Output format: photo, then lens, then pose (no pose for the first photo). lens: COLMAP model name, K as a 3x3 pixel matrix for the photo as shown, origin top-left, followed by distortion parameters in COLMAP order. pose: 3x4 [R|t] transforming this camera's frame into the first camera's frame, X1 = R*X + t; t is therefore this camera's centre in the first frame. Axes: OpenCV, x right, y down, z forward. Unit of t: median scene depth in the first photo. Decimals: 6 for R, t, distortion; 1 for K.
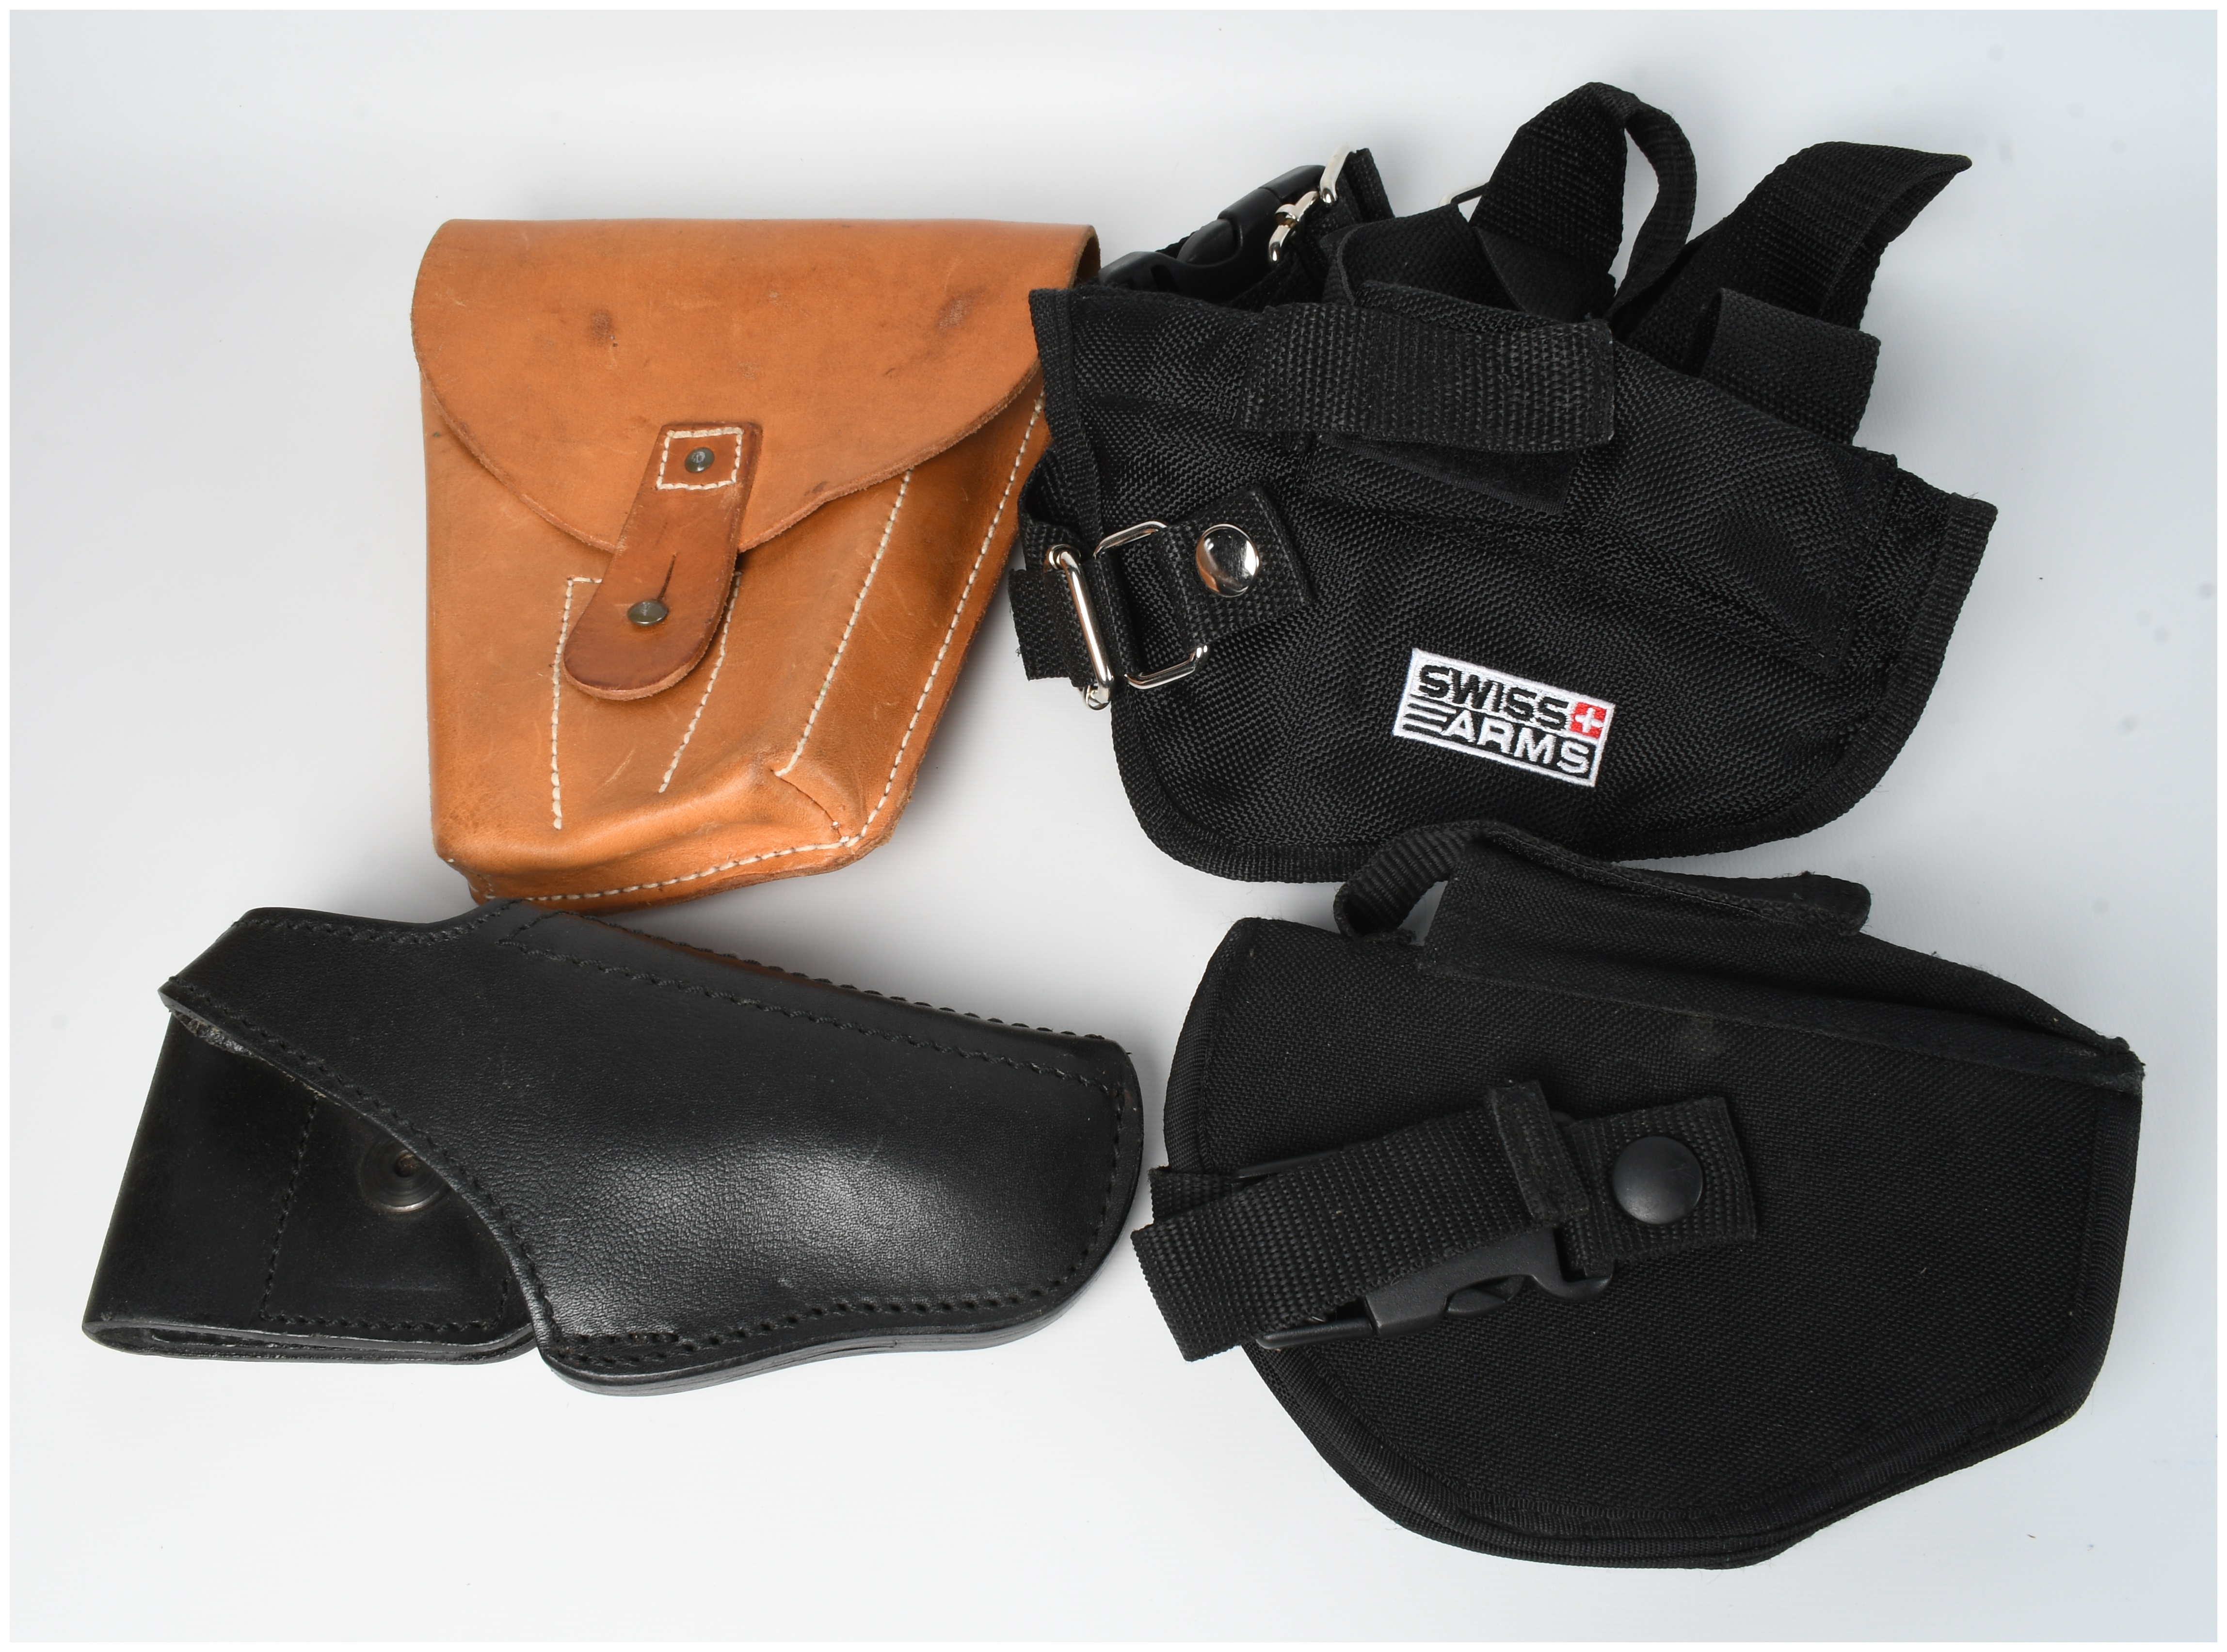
lens RADIAL K [[2180.9, 0, 1113.5], [0, 2180.9, 826.0], [0, 0, 1]] dist [-0.089480, 0.010045]
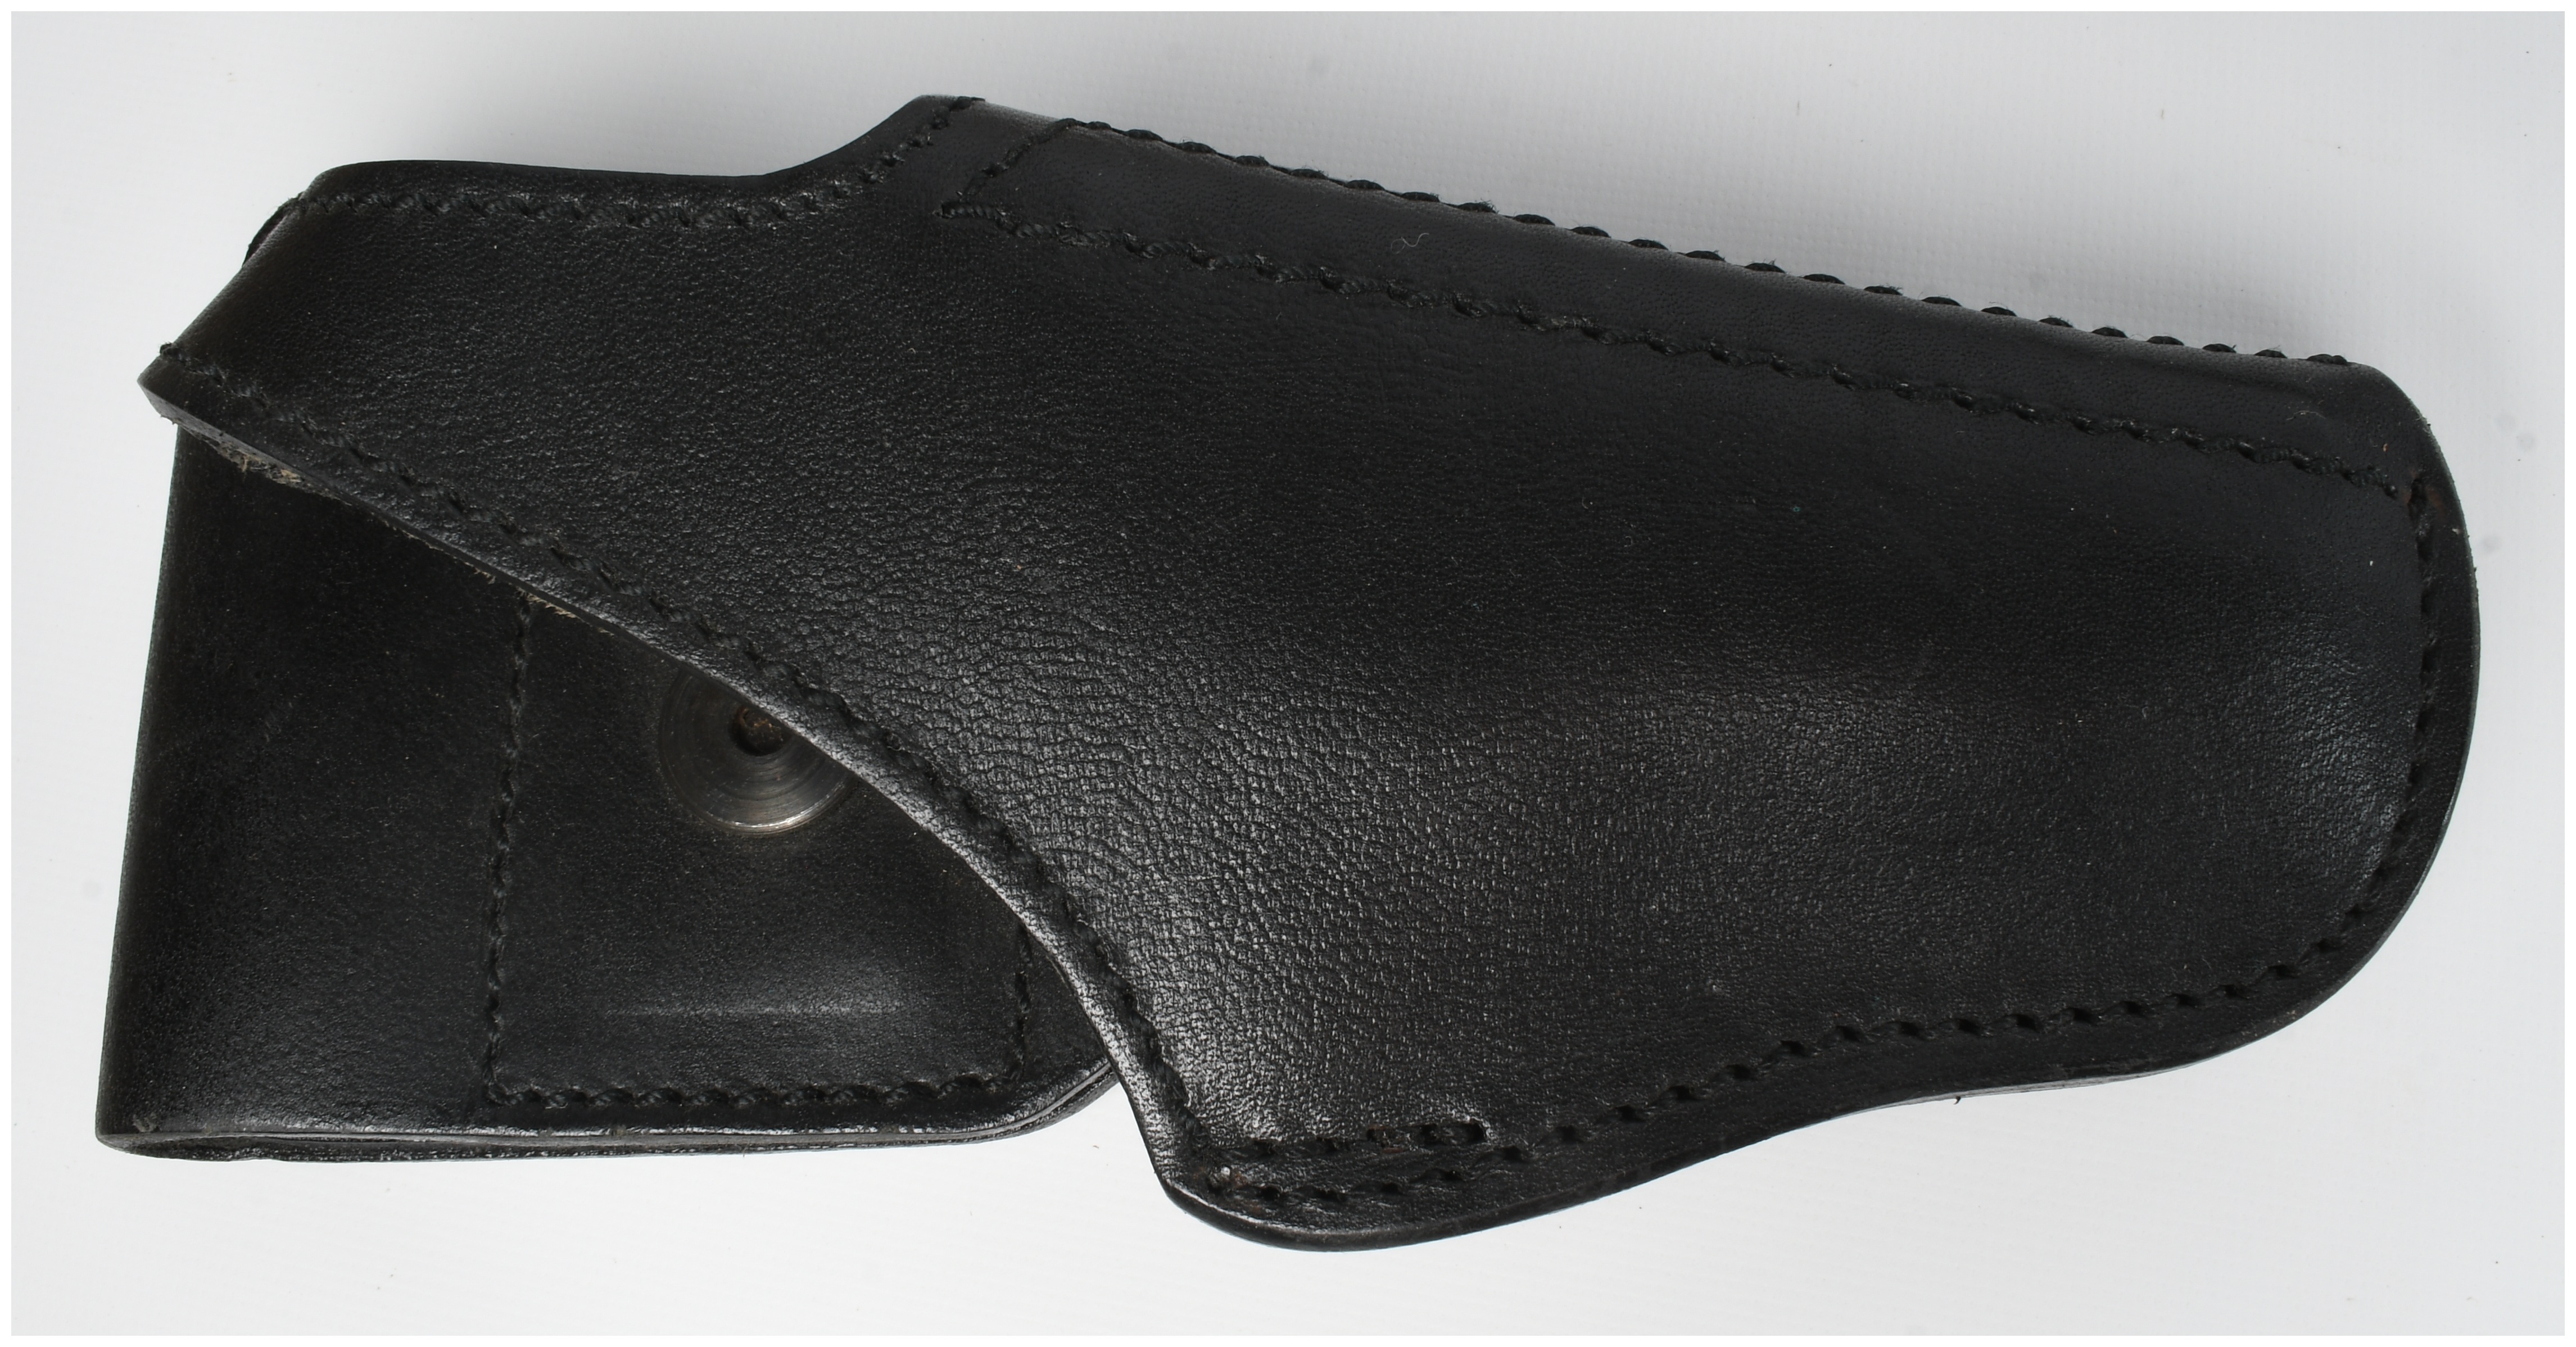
lens RADIAL K [[2516.4, 0, 1288.0], [0, 2516.4, 673.5], [0, 0, 1]] dist [-0.094898, -0.009483]
pose [[0.998633, -0.049671, -0.016303, -0.216573], [0.052261, 0.956606, 0.286659, 0.005080], [0.001357, -0.287119, 0.957894, 0.523716]]
